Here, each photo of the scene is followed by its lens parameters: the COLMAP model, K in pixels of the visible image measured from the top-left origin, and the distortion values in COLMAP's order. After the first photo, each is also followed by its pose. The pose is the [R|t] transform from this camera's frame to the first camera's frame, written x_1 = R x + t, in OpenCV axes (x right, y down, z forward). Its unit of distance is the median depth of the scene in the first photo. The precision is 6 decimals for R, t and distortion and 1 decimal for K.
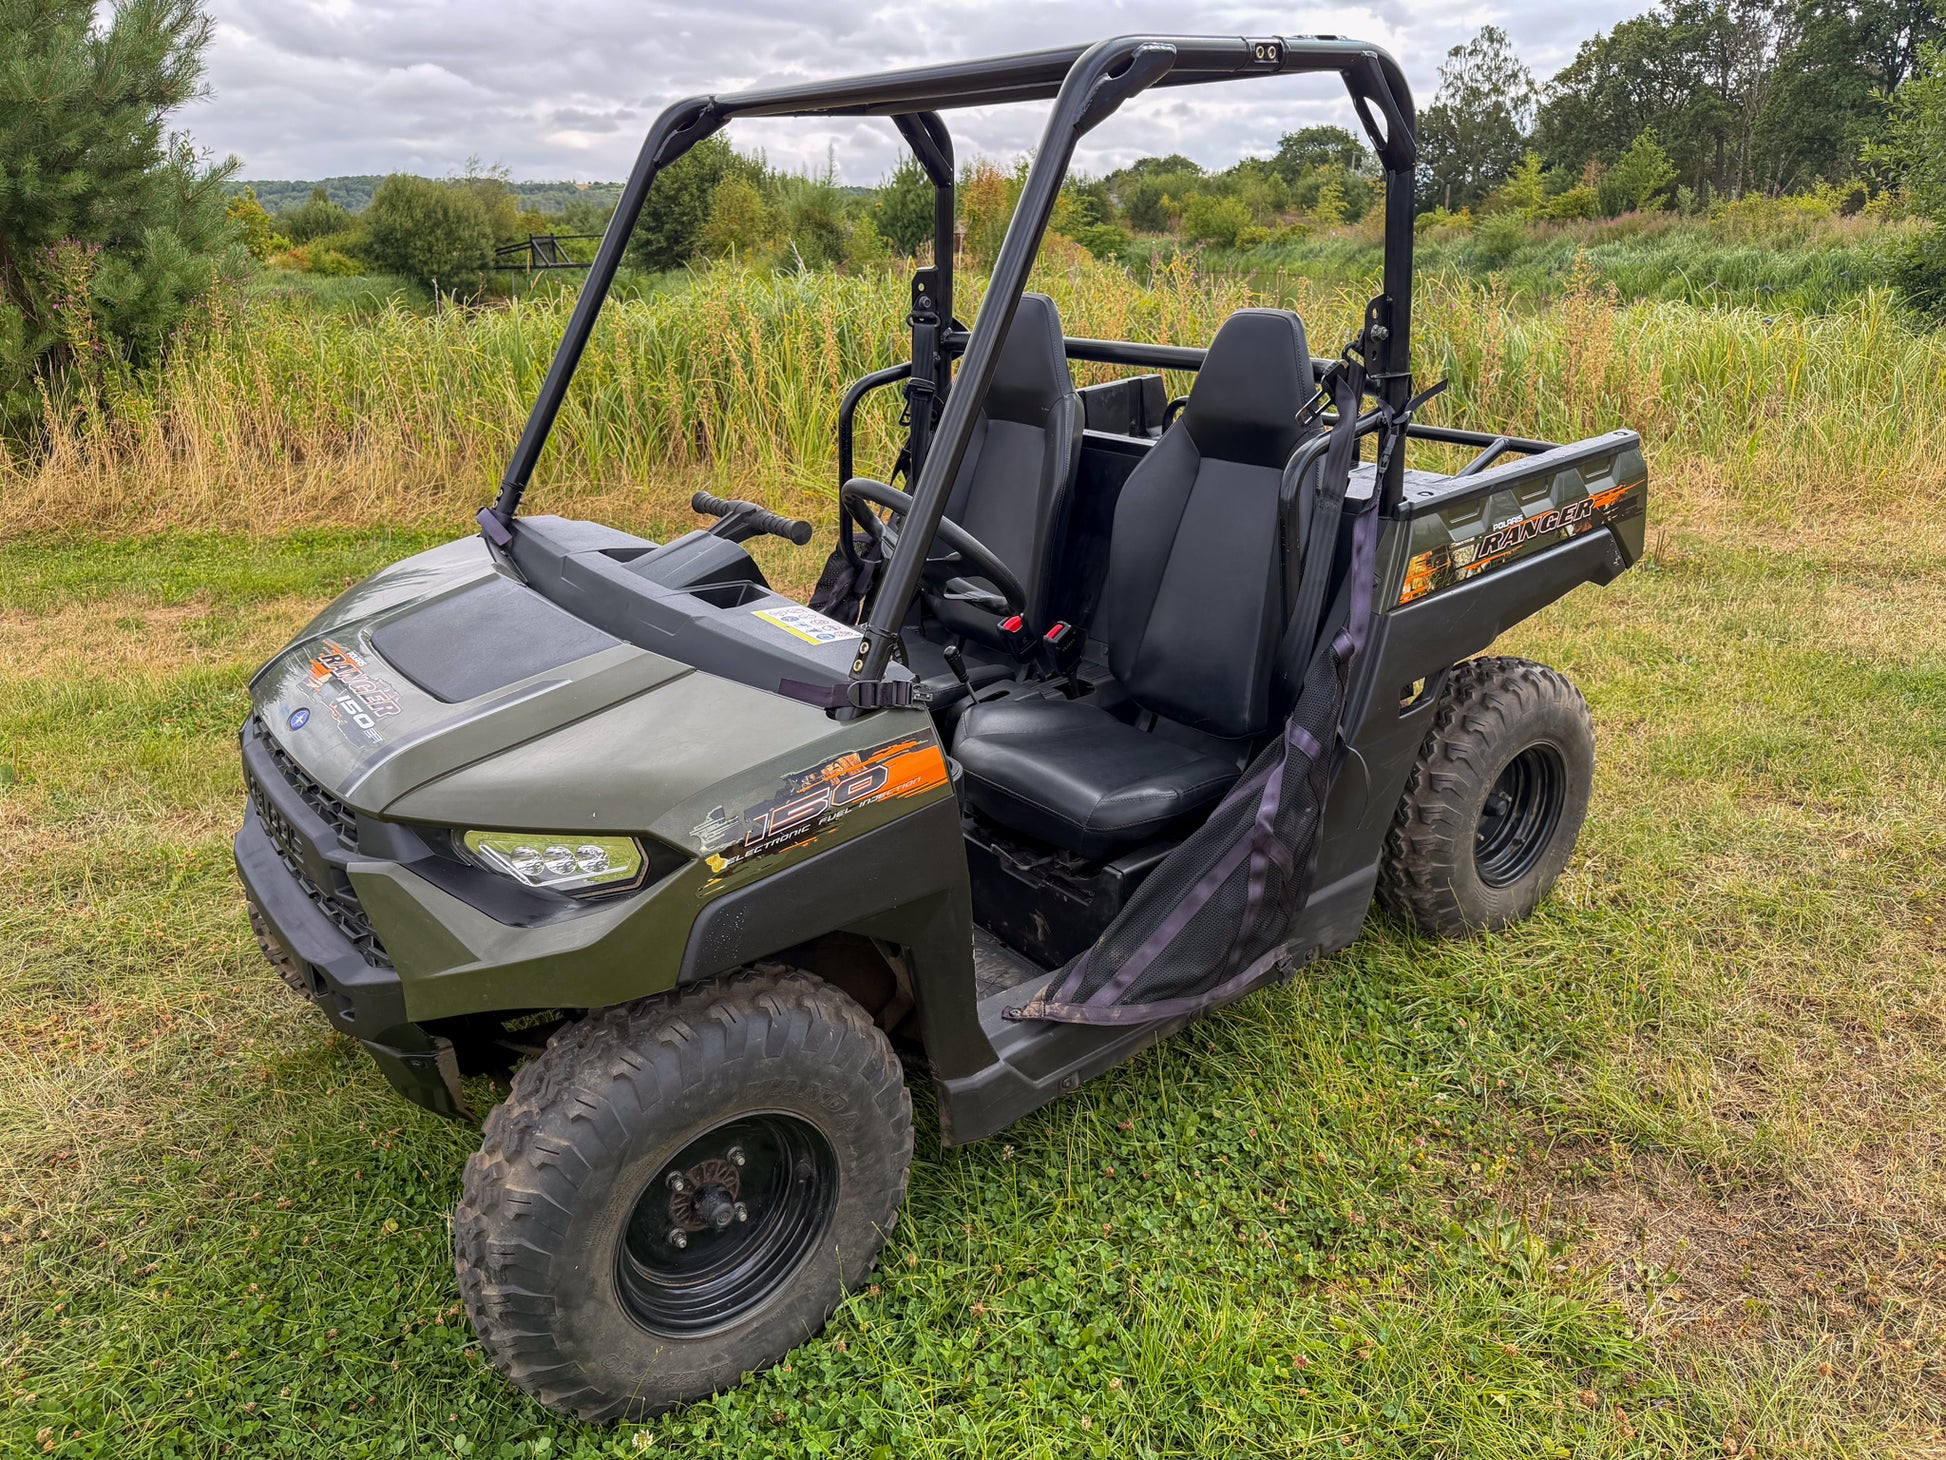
lens RADIAL K [[1372.9, 0, 966.0], [0, 1372.9, 727.6], [0, 0, 1]] dist [0.044137, -0.057822]
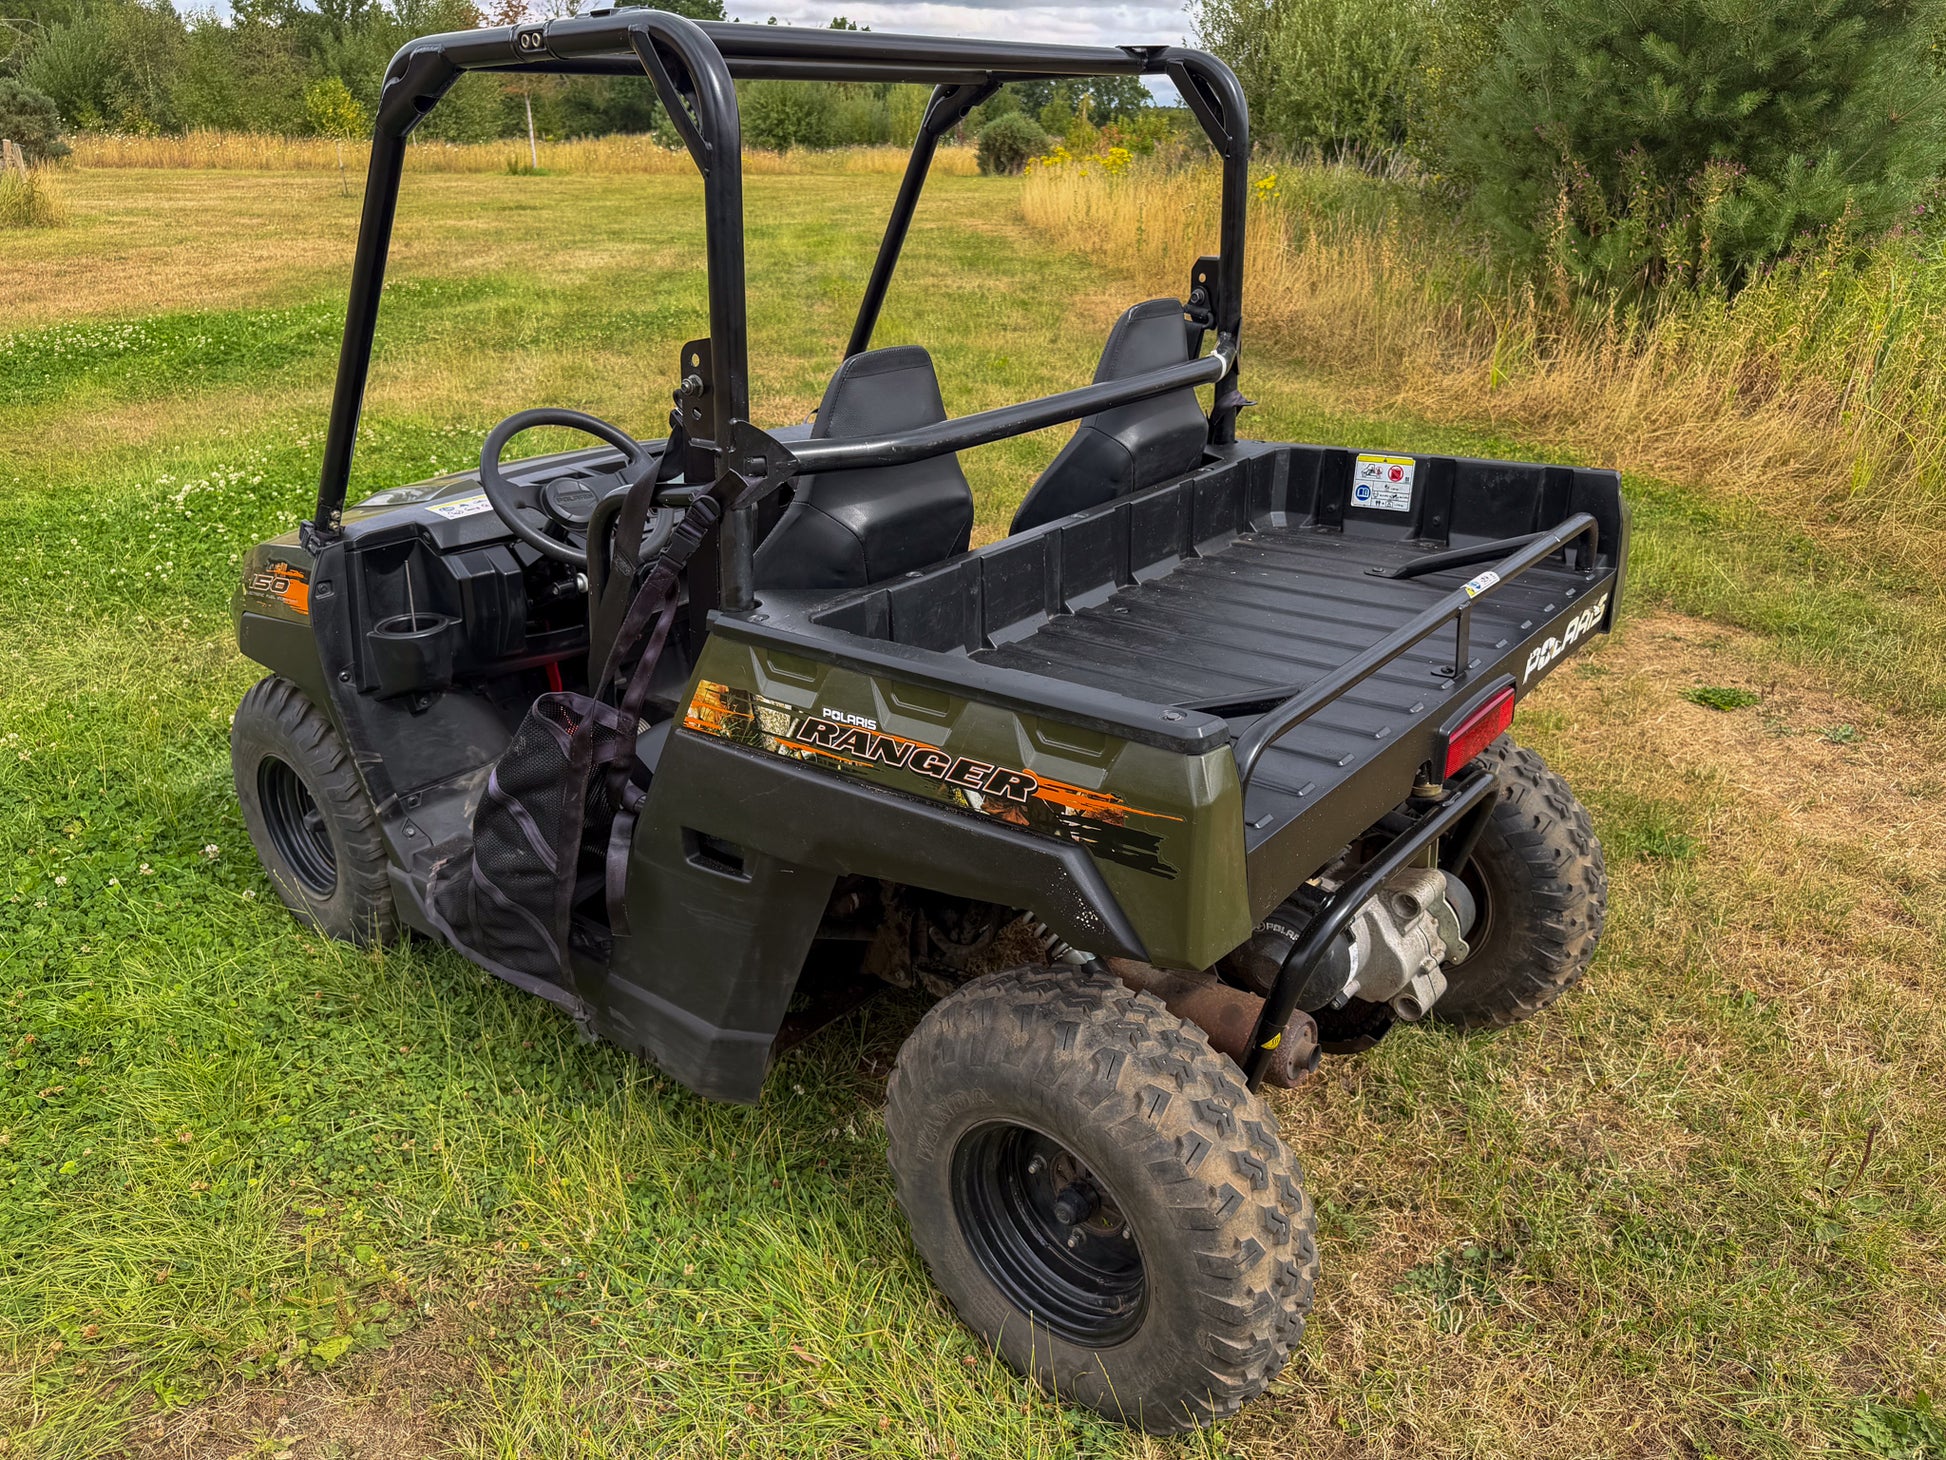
lens RADIAL K [[1364.3, 0, 972.0], [0, 1364.3, 736.8], [0, 0, 1]] dist [0.031377, -0.037907]
pose [[0.217436, 0.411792, -0.884957, 0.788154], [-0.345633, 0.880386, 0.324742, -0.297976], [0.912830, 0.235260, 0.333757, 0.662210]]
